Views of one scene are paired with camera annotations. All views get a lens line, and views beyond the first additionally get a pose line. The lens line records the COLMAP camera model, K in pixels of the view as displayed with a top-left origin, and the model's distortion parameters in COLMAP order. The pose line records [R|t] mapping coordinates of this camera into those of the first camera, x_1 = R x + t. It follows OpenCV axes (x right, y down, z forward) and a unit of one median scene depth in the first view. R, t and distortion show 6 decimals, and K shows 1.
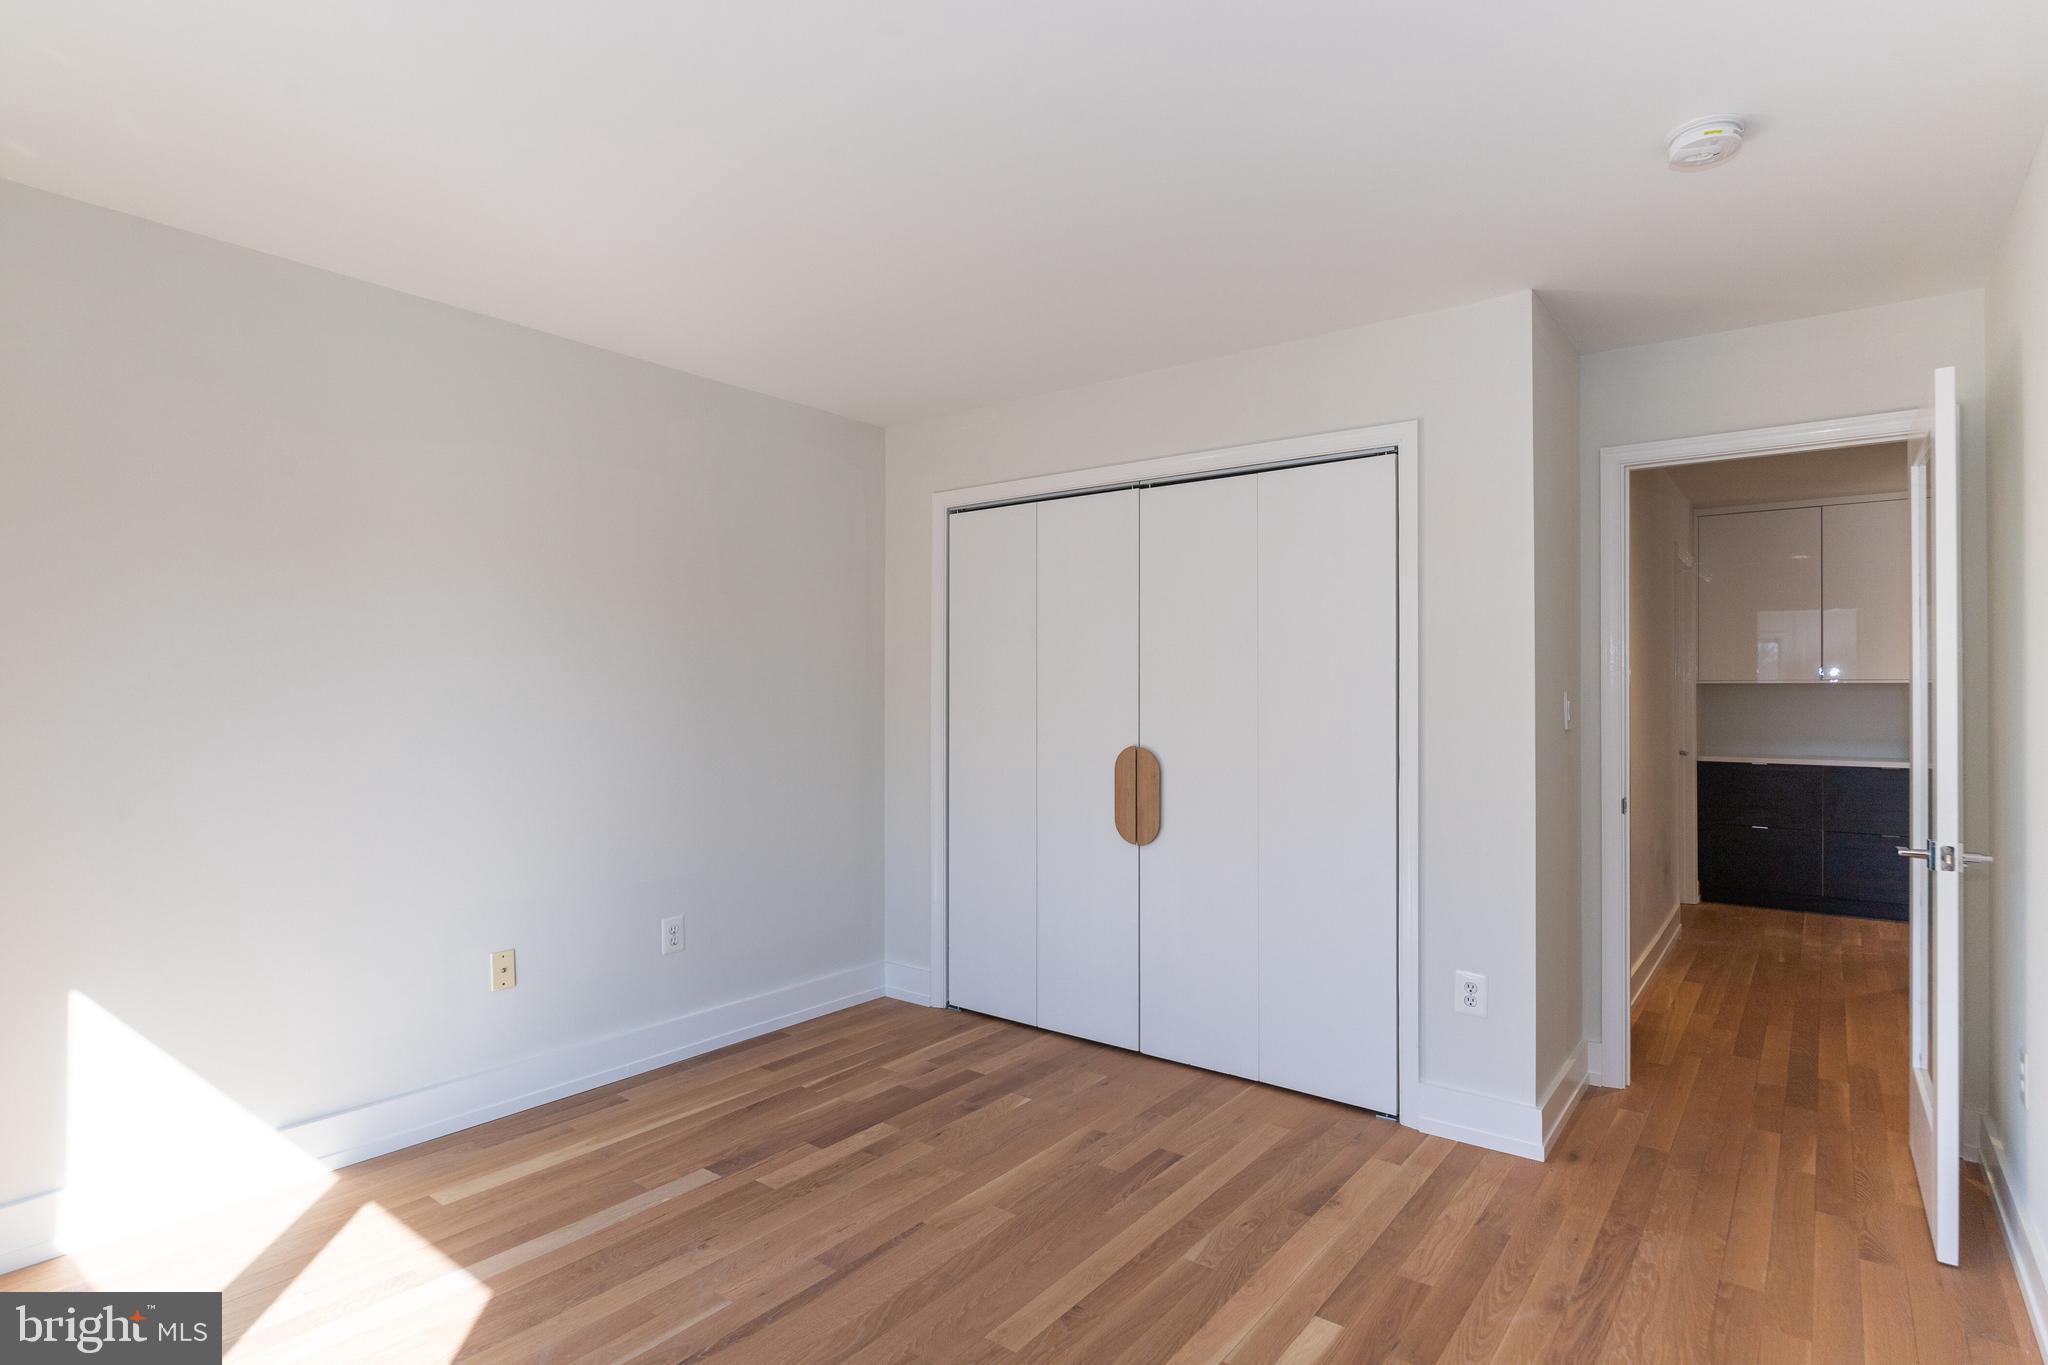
lens RADIAL K [[1023.8, 0, 1029.2], [0, 1023.8, 688.3], [0, 0, 1]] dist [-0.019996, -0.000054]
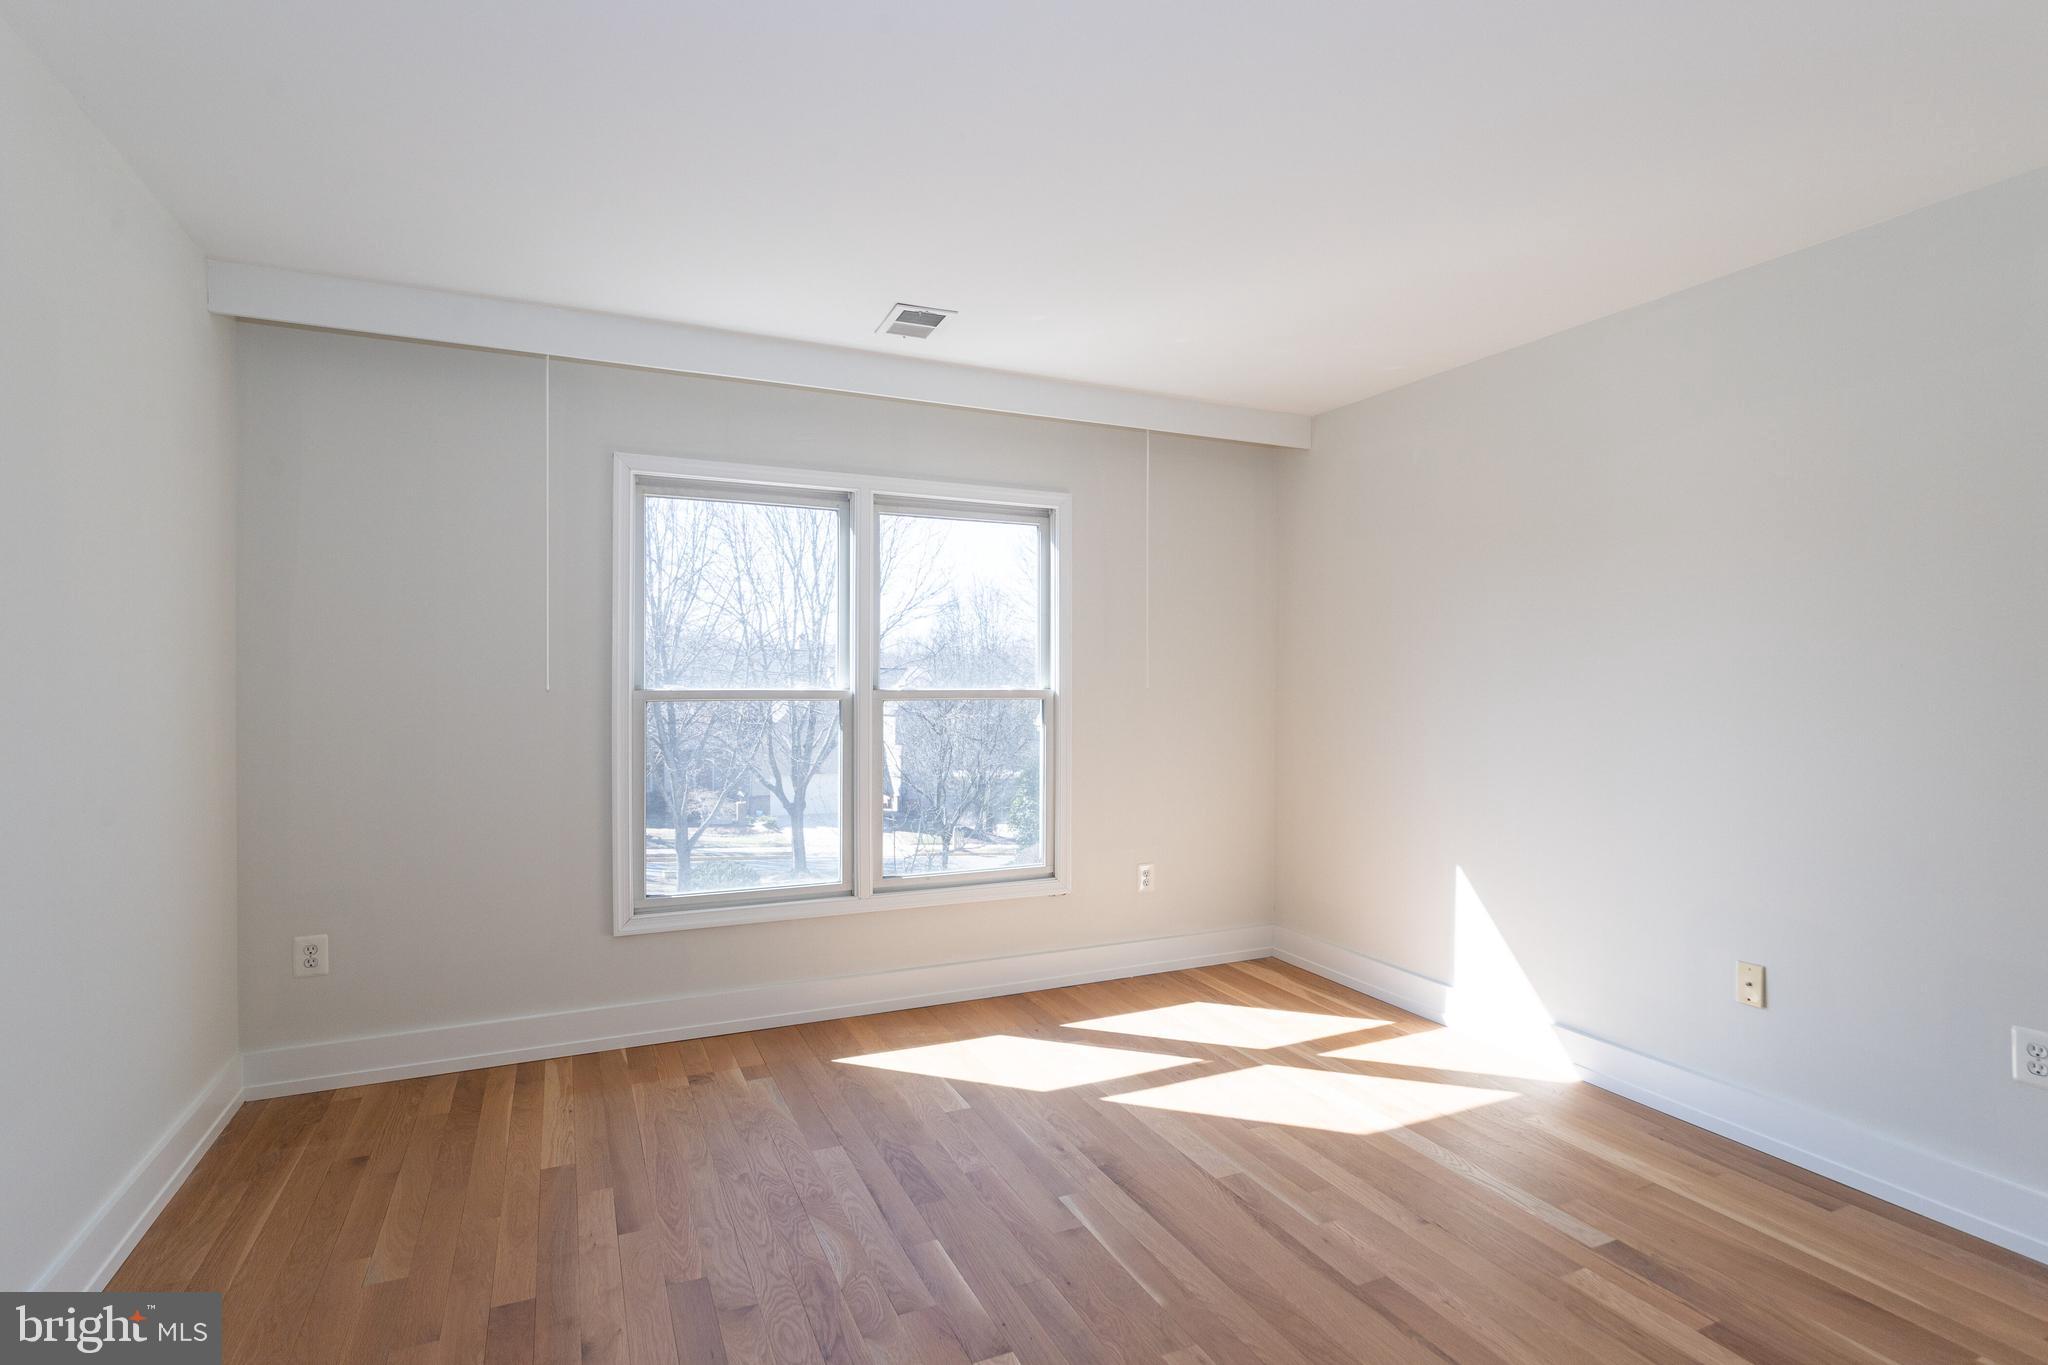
lens RADIAL K [[970.2, 0, 1030.4], [0, 970.2, 684.2], [0, 0, 1]] dist [-0.000044, 0.000150]
pose [[-0.445332, 0.002470, -0.895362, 0.602136], [0.002396, 0.999996, 0.001567, 0.006897], [0.895362, -0.001448, -0.445336, 0.898255]]
